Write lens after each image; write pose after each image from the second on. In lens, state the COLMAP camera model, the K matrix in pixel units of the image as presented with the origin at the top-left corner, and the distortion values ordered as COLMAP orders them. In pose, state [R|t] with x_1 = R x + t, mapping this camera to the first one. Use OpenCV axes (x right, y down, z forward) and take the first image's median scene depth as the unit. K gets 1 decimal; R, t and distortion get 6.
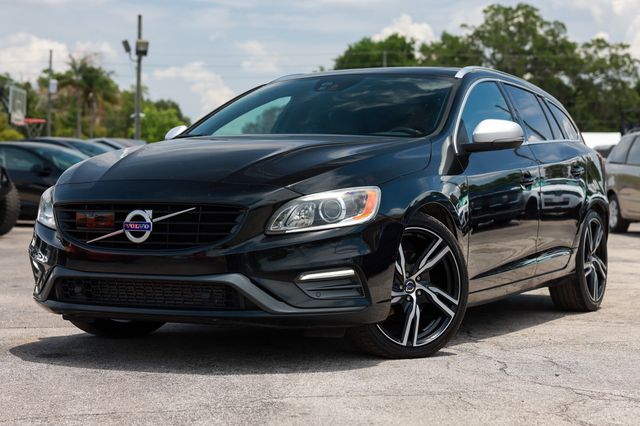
lens RADIAL K [[1258.7, 0, 319.5], [0, 1258.7, 211.7], [0, 0, 1]] dist [0.222278, 0.000000]
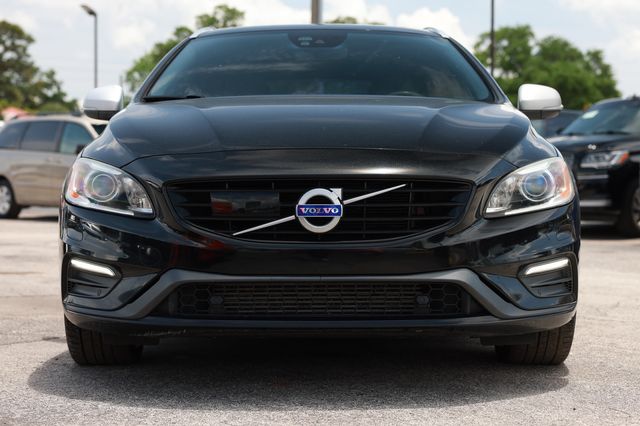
lens RADIAL K [[1258.7, 0, 321.5], [0, 1258.7, 211.3], [0, 0, 1]] dist [0.222278, 0.000000]
pose [[0.888485, -0.017862, 0.458558, -0.476568], [0.012890, 0.999819, 0.013971, 0.001639], [-0.458725, -0.006502, 0.888555, 0.341193]]
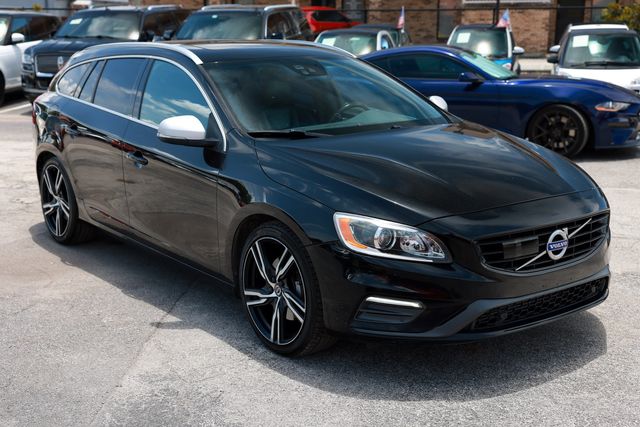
lens RADIAL K [[848.3, 0, 322.8], [0, 848.3, 212.0], [0, 0, 1]] dist [0.044127, 0.000000]
pose [[0.448682, -0.209384, 0.868817, -0.853949], [0.017768, 0.974064, 0.225573, -0.182261], [-0.893515, -0.085773, 0.440765, 0.853233]]
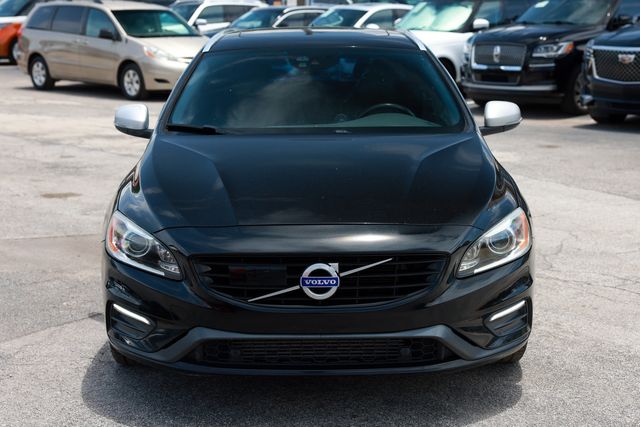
lens RADIAL K [[1060.0, 0, 315.8], [0, 1060.0, 212.7], [0, 0, 1]] dist [0.147480, 0.000000]
pose [[0.884820, -0.103839, 0.454215, -0.474885], [0.018743, 0.981993, 0.187983, -0.174226], [-0.465556, -0.157817, 0.870834, 0.358105]]
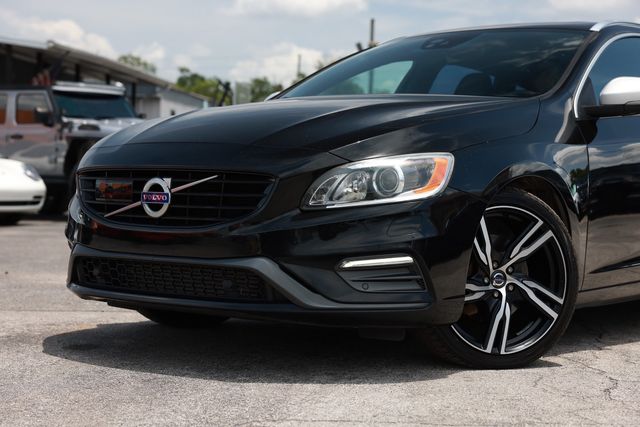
lens RADIAL K [[1172.1, 0, 321.3], [0, 1172.1, 216.5], [0, 0, 1]] dist [0.179578, 0.000000]
pose [[0.982621, 0.018340, -0.184717, 0.104693], [-0.016215, 0.999784, 0.013007, 0.012051], [0.184915, -0.009786, 0.982706, 0.259721]]
